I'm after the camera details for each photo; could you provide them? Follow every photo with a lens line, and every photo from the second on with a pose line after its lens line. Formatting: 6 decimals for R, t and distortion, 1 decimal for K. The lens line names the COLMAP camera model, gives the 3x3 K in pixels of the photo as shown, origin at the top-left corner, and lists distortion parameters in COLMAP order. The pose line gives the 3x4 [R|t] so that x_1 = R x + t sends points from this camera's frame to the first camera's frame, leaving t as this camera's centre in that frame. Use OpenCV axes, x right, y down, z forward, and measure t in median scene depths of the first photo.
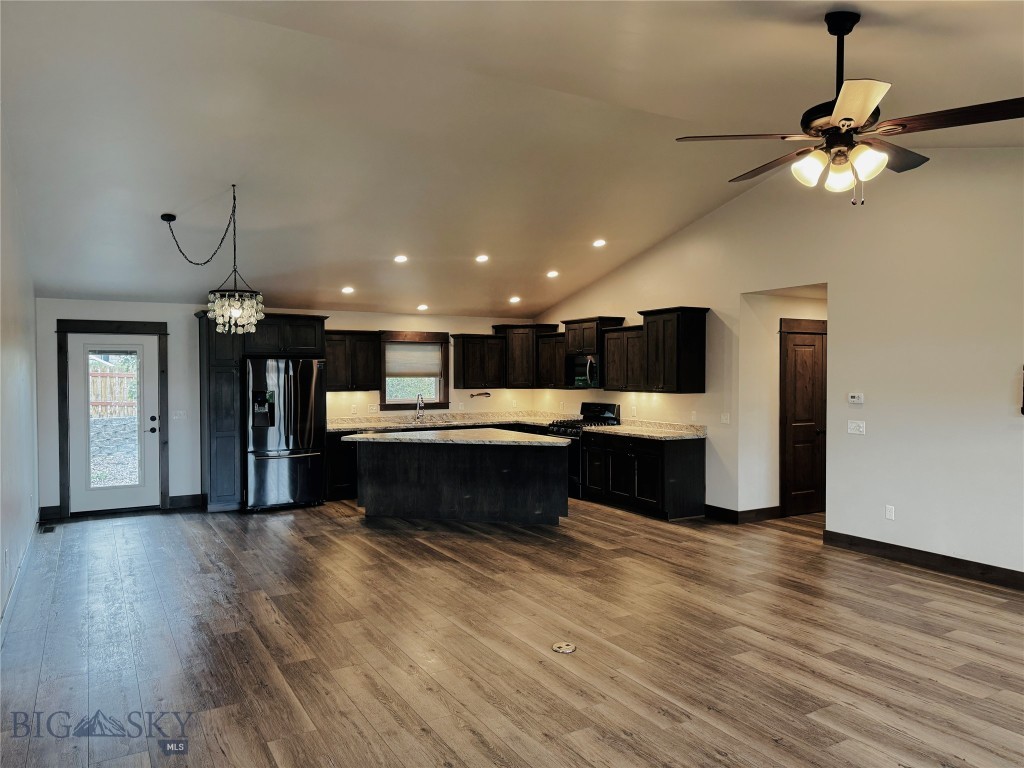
lens RADIAL K [[721.1, 0, 512.4], [0, 721.1, 388.8], [0, 0, 1]] dist [0.082785, -0.122137]
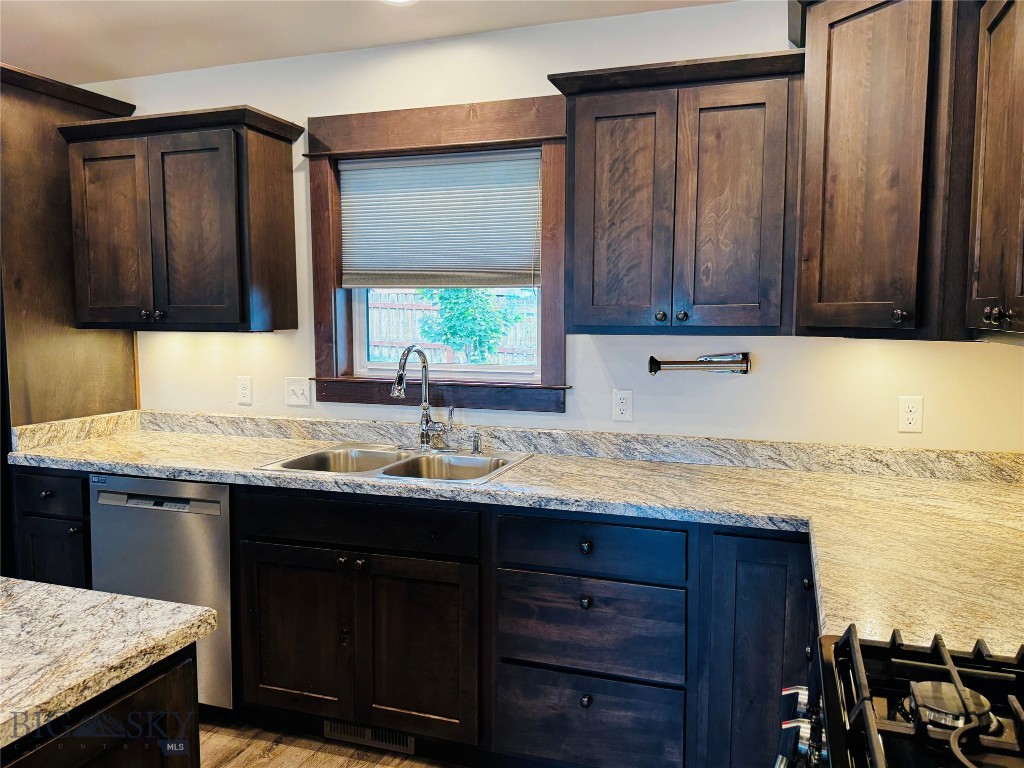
lens RADIAL K [[780.7, 0, 512.0], [0, 780.7, 384.0], [0, 0, 1]] dist [0.002471, -0.003420]
pose [[0.650780, 0.069011, -0.756124, 0.113002], [-0.021228, 0.997125, 0.072737, -0.001040], [0.758970, -0.031285, 0.650374, 0.904063]]
